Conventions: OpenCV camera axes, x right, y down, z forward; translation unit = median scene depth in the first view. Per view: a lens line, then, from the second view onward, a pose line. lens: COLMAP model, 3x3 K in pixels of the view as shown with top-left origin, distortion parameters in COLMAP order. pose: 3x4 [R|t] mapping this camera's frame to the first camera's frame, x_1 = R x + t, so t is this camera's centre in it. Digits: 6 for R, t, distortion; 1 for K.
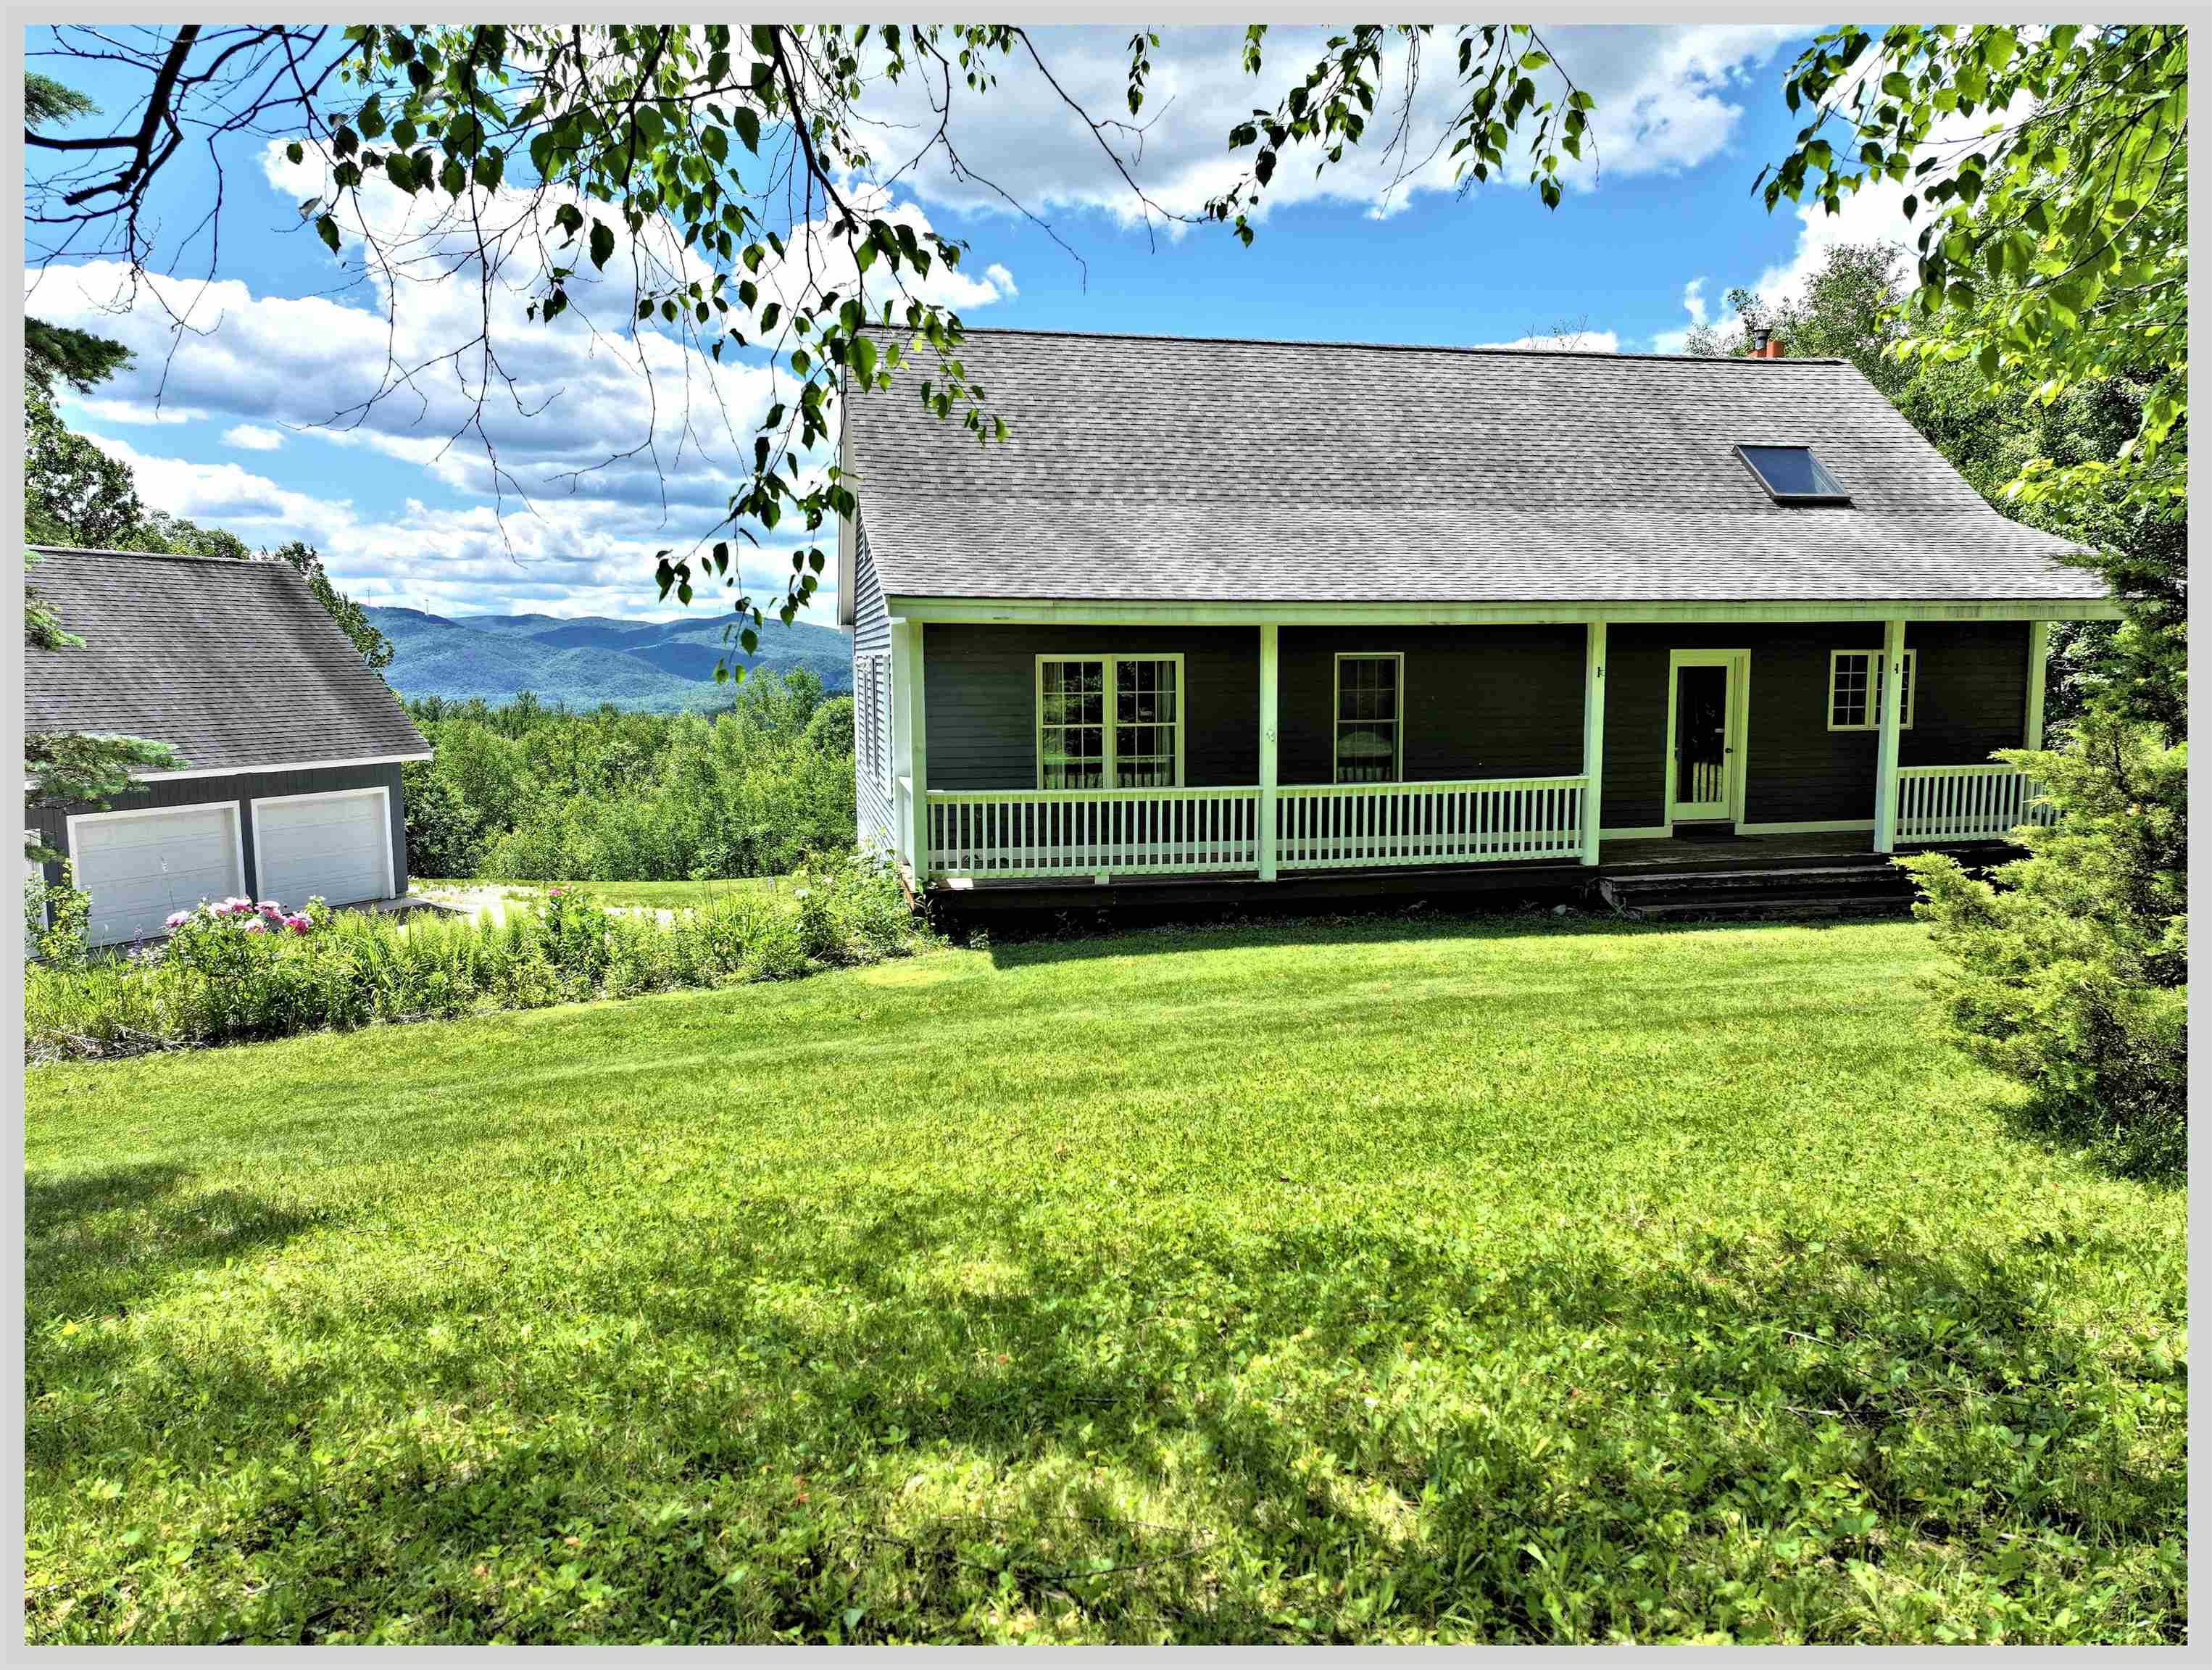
lens RADIAL K [[1522.3, 0, 1106.0], [0, 1522.3, 835.0], [0, 0, 1]] dist [0.002015, -0.003261]
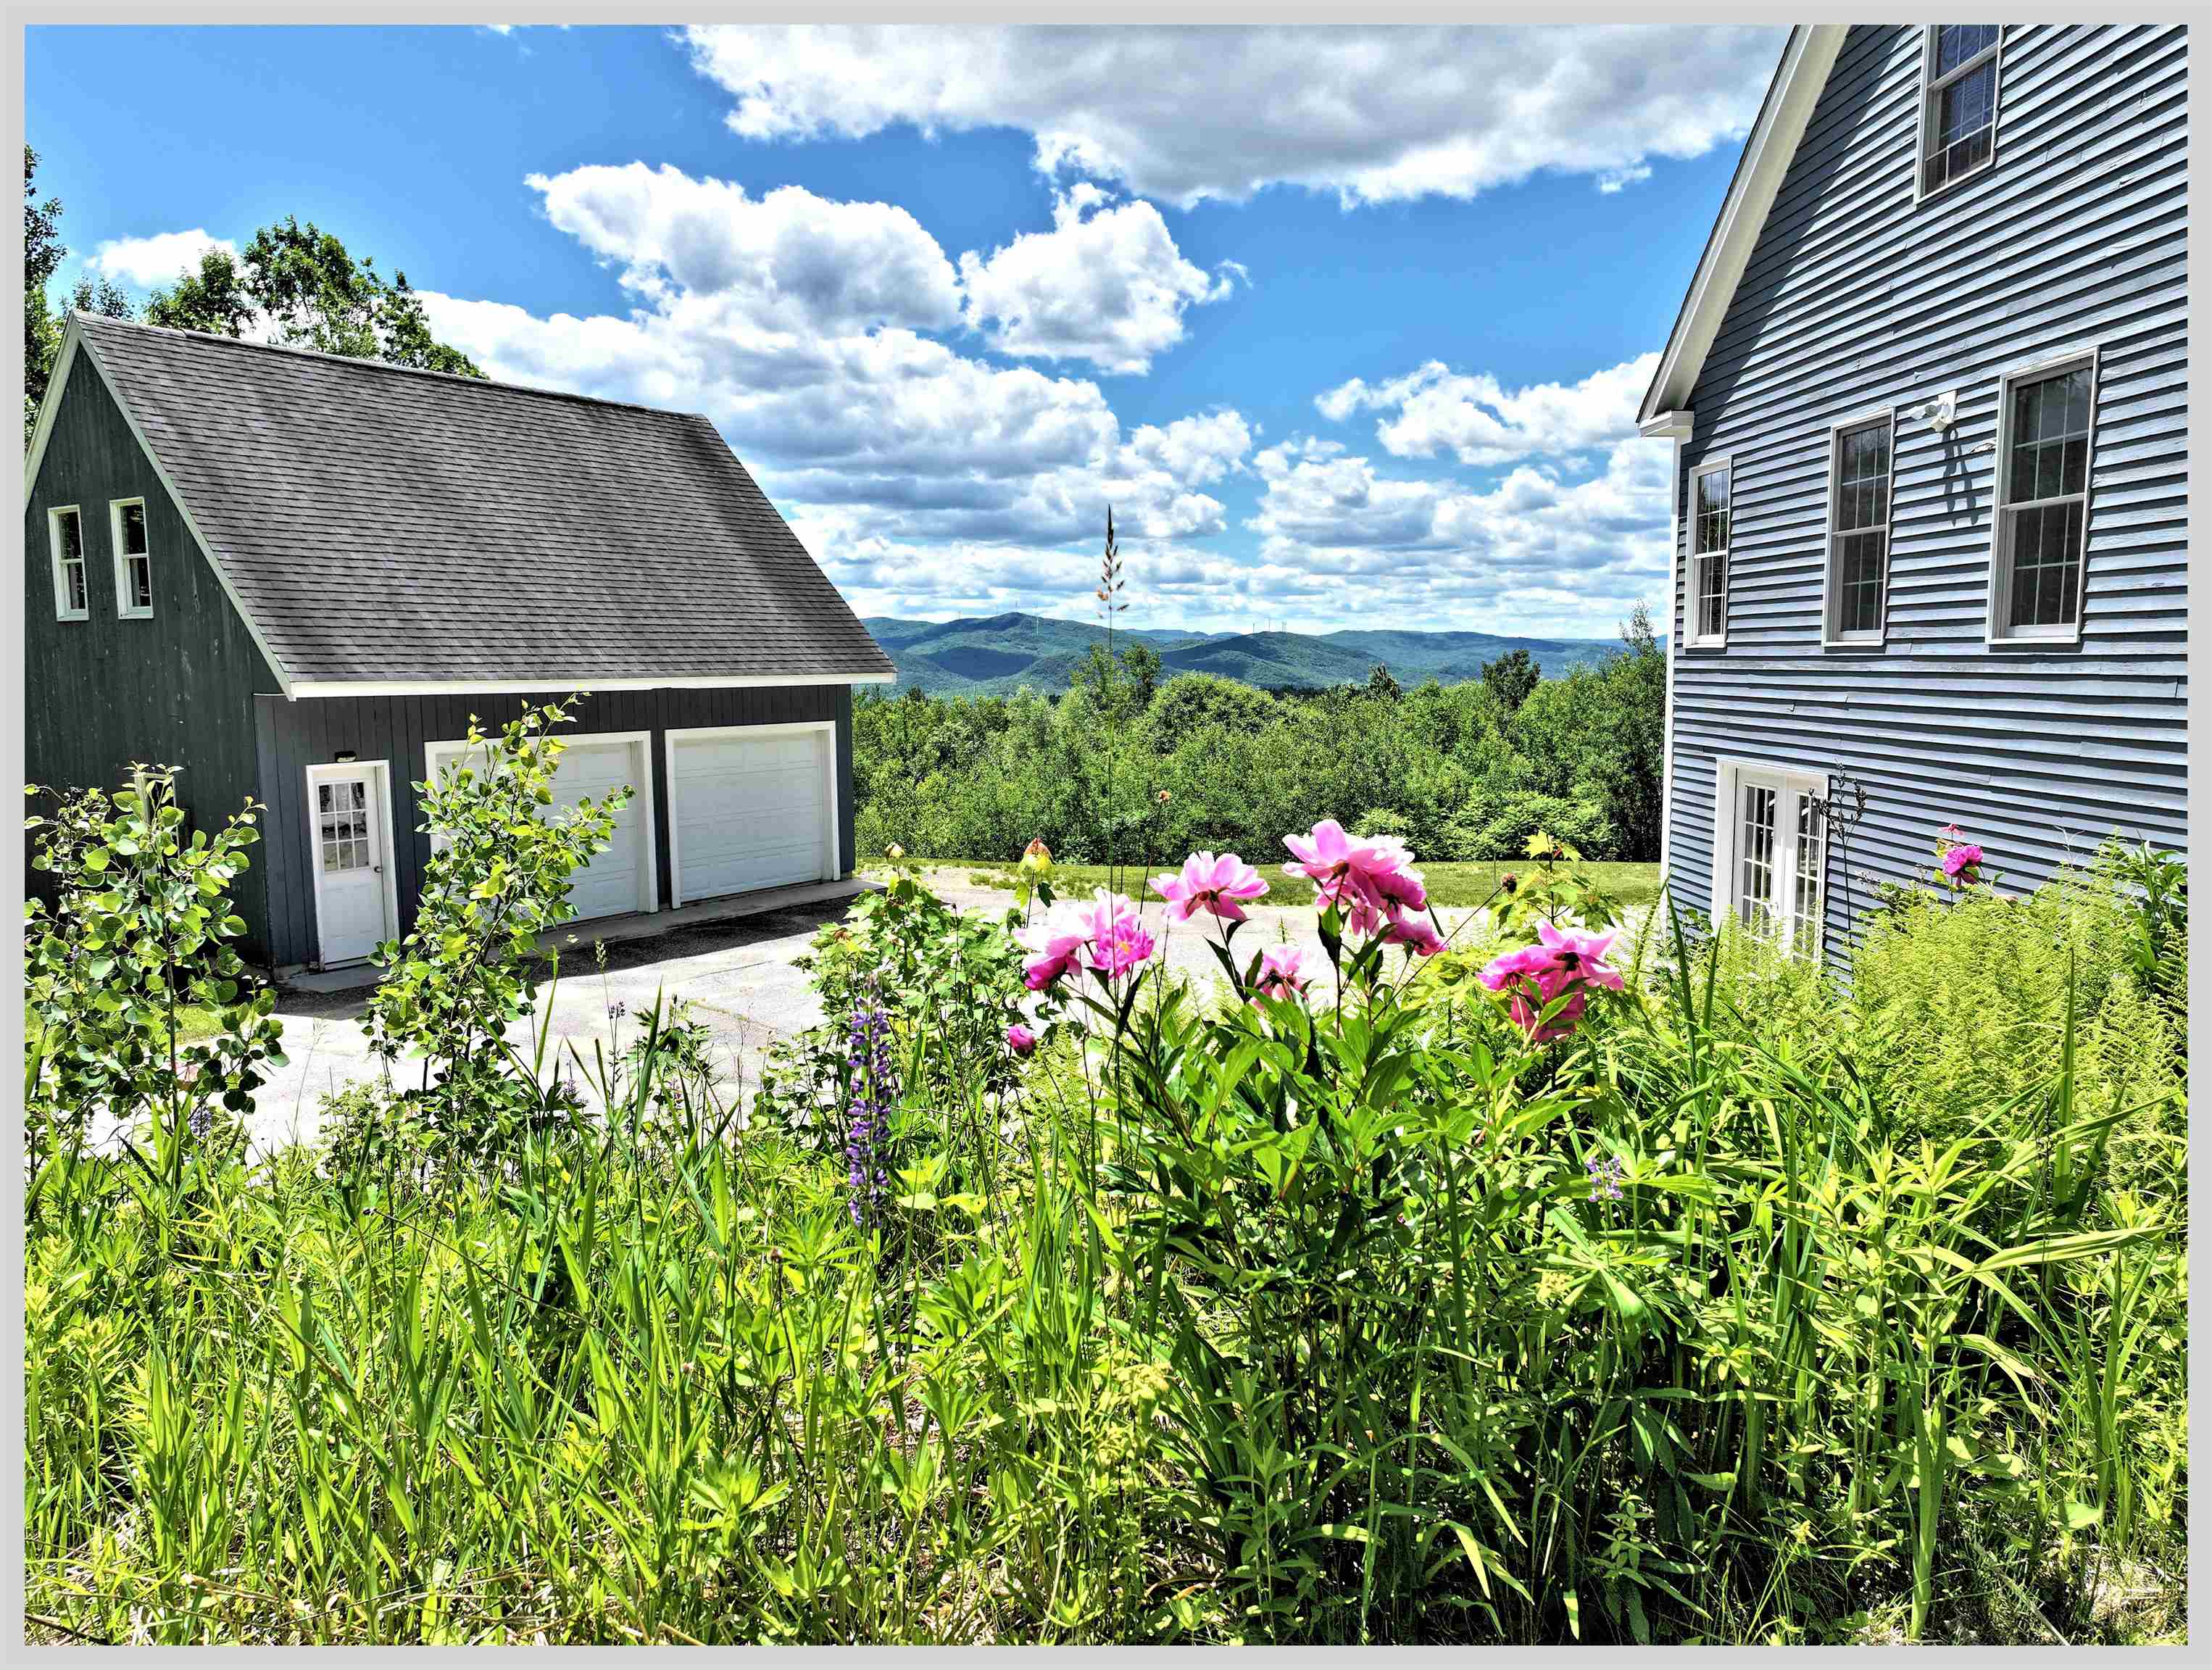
lens RADIAL K [[1525.7, 0, 1113.3], [0, 1525.7, 830.8], [0, 0, 1]] dist [0.004692, -0.000549]
pose [[0.985736, 0.016126, -0.167523, -0.404941], [-0.016431, 0.999865, -0.000434, 0.030373], [0.167493, 0.003181, 0.985868, 0.586266]]
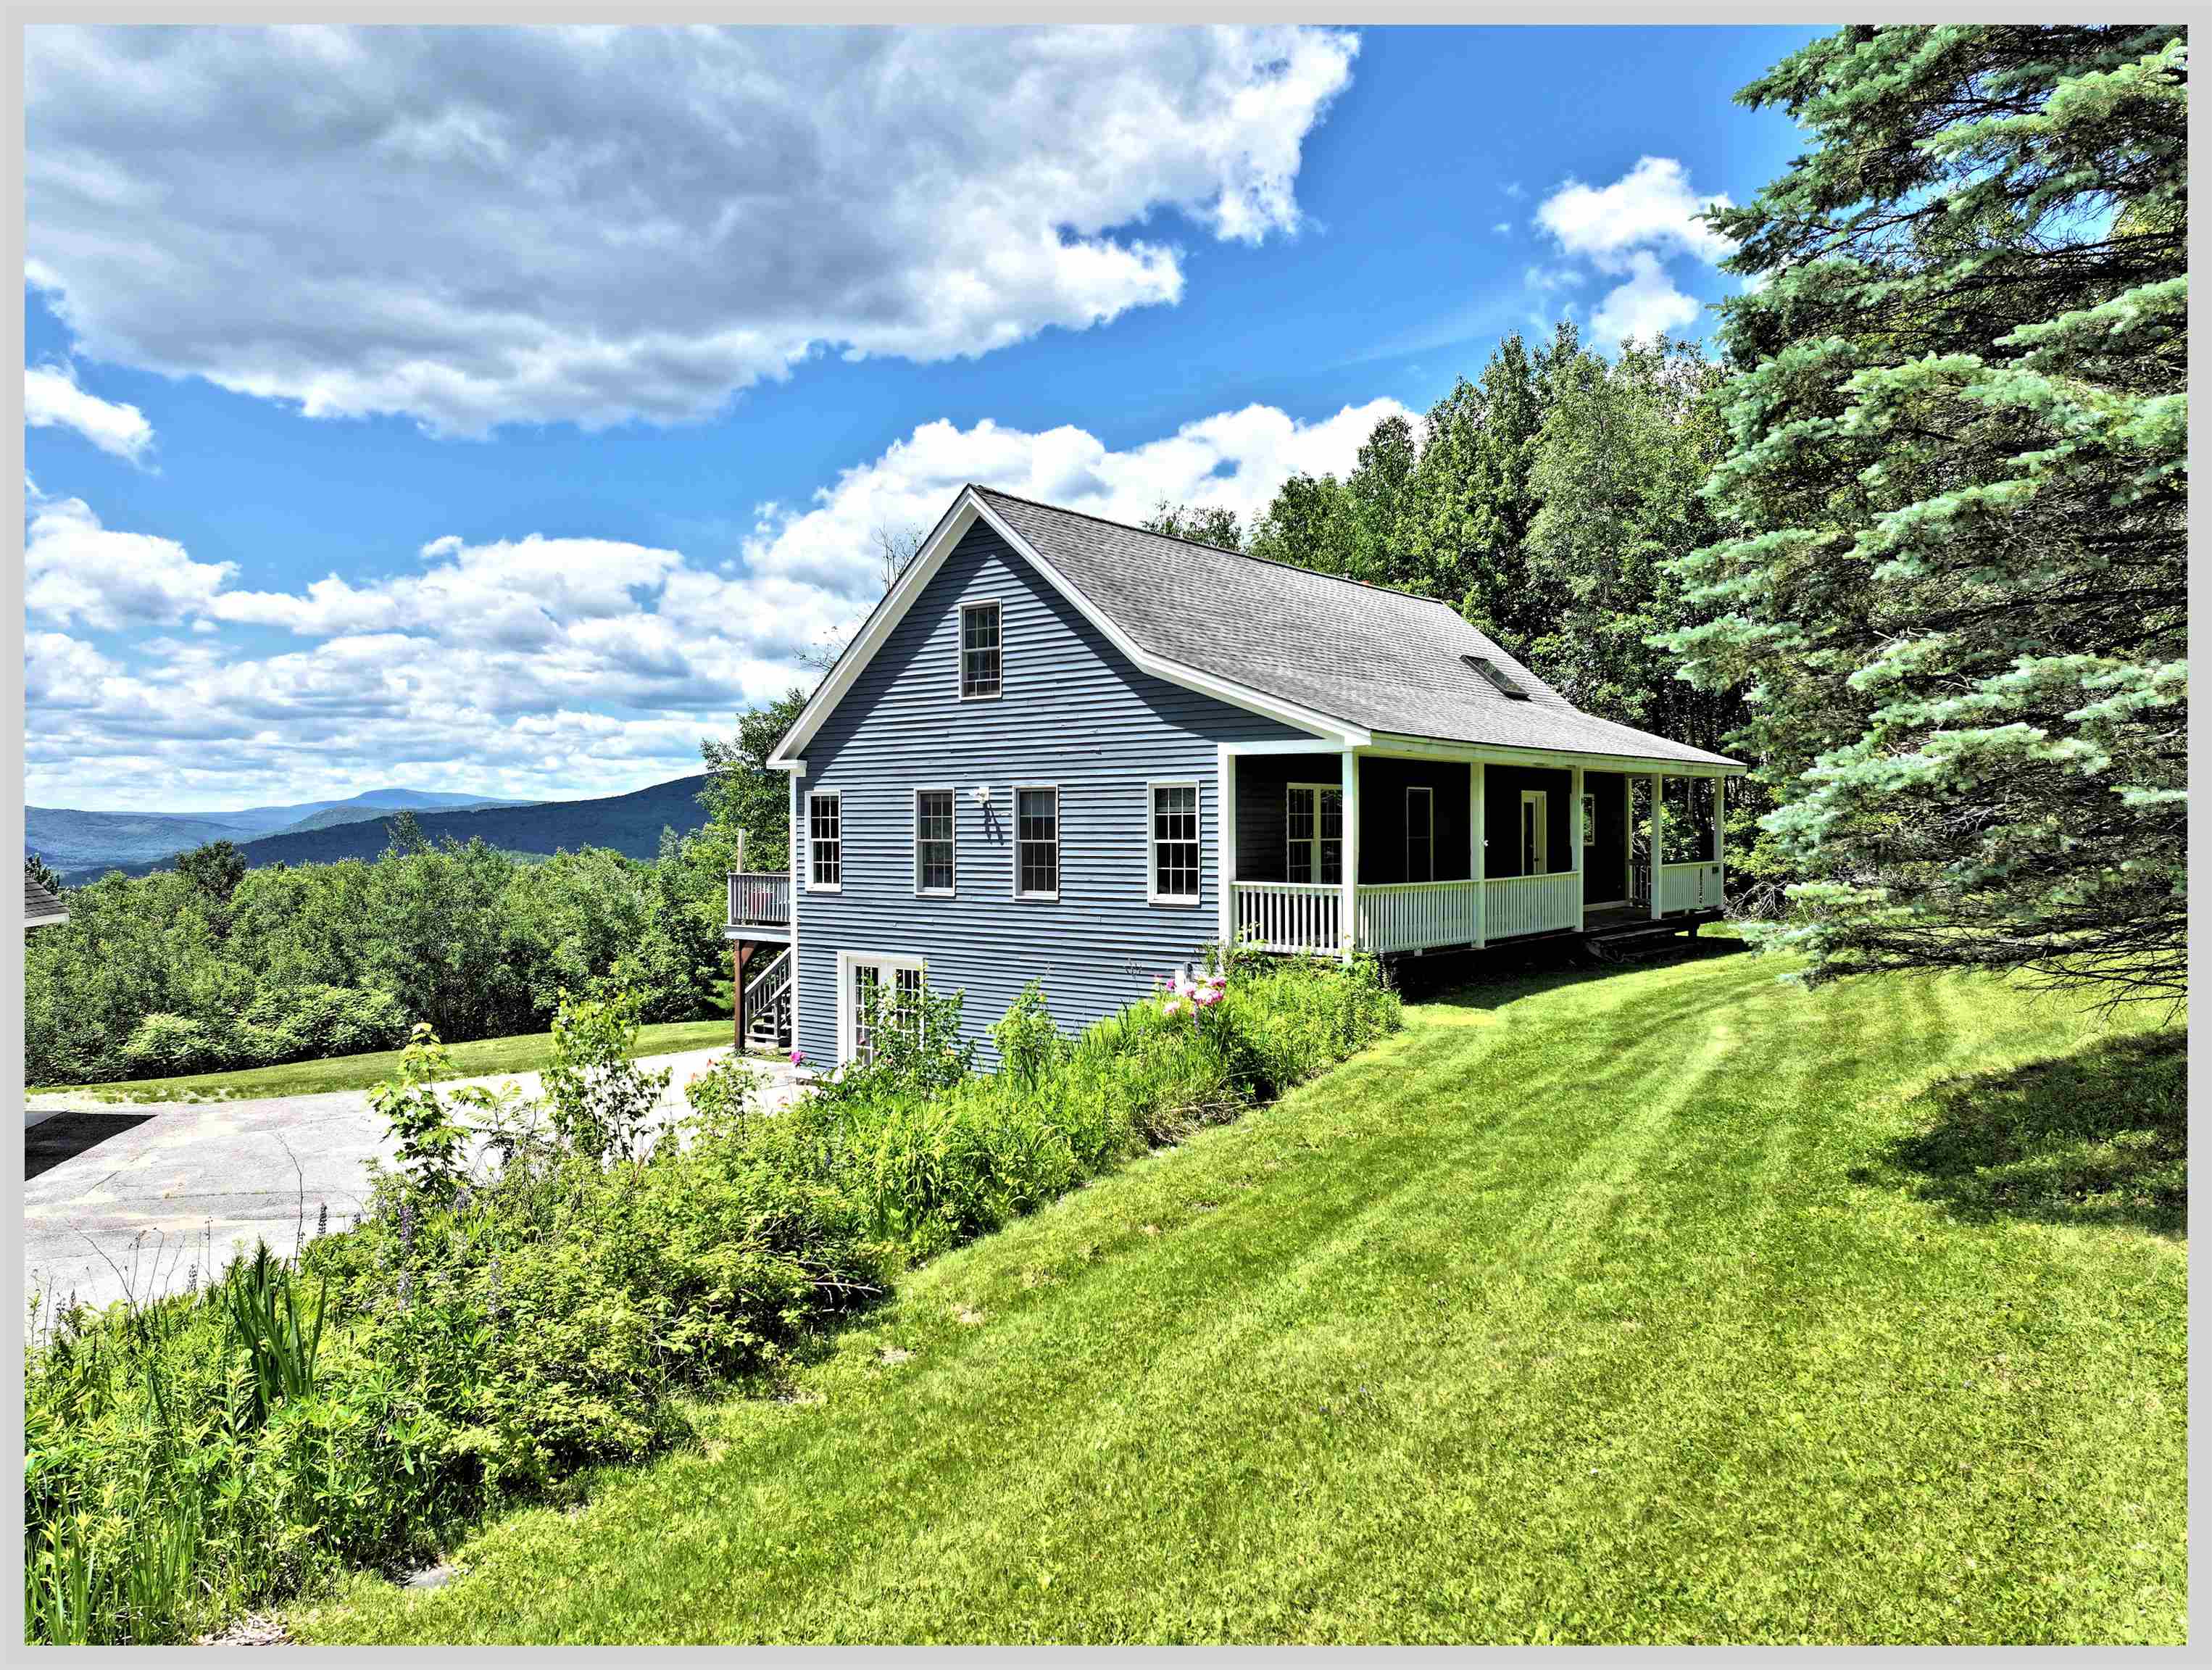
lens RADIAL K [[1529.0, 0, 1118.3], [0, 1529.0, 843.8], [0, 0, 1]] dist [0.003341, -0.000233]
pose [[0.769811, -0.004536, 0.638256, -0.946811], [0.072786, 0.994075, -0.080724, 0.022041], [-0.634108, 0.108598, 0.765580, 0.132889]]
